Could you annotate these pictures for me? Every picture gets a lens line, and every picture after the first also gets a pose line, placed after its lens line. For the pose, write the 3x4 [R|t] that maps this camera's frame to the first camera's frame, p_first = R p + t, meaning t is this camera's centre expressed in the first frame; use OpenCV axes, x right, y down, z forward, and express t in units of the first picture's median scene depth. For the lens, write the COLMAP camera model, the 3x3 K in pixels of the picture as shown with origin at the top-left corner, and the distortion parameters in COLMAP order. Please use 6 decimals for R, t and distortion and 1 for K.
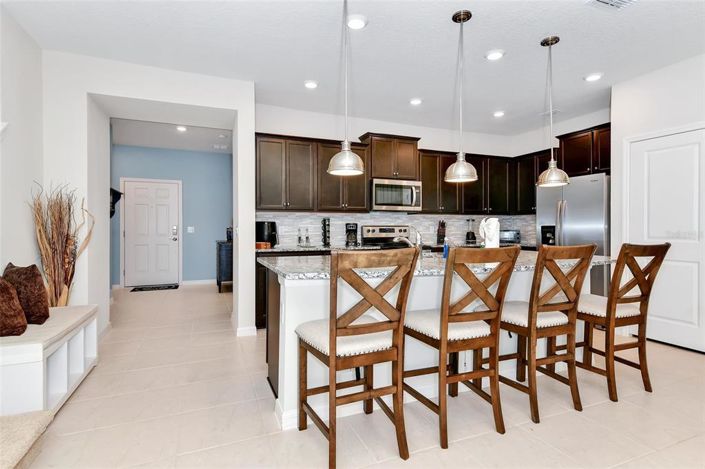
lens RADIAL K [[360.0, 0, 356.7], [0, 360.0, 227.3], [0, 0, 1]] dist [0.005124, 0.000381]
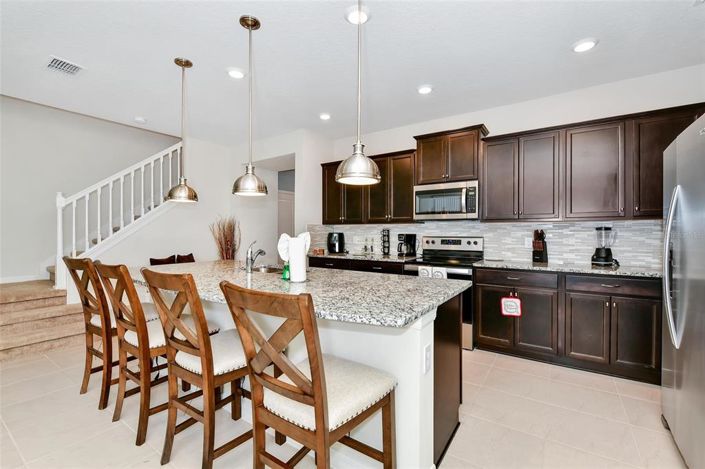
lens RADIAL K [[304.7, 0, 356.7], [0, 304.7, 237.7], [0, 0, 1]] dist [-0.001376, 0.000005]
pose [[0.558431, 0.011071, -0.829477, 0.609259], [-0.005655, 0.999939, 0.009539, -0.008358], [0.829532, -0.000636, 0.558459, 0.433738]]
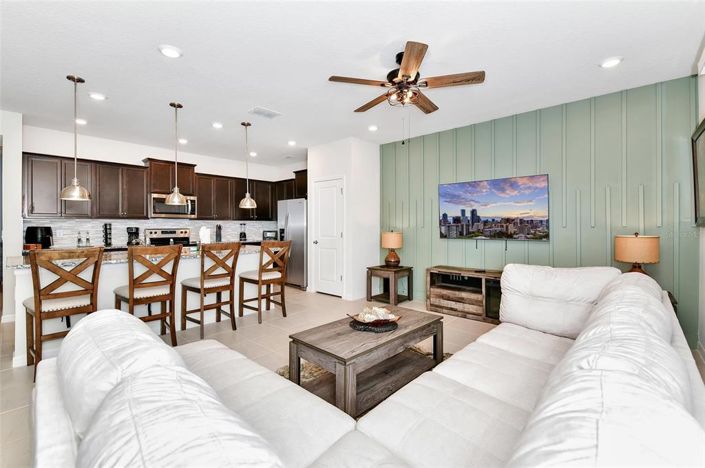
lens RADIAL K [[304.7, 0, 358.4], [0, 304.7, 227.8], [0, 0, 1]] dist [-0.001376, 0.000005]
pose [[0.896212, -0.003300, 0.443613, 0.228475], [-0.001256, 0.999949, 0.009975, -0.021703], [-0.443623, -0.009497, 0.896163, -0.338384]]
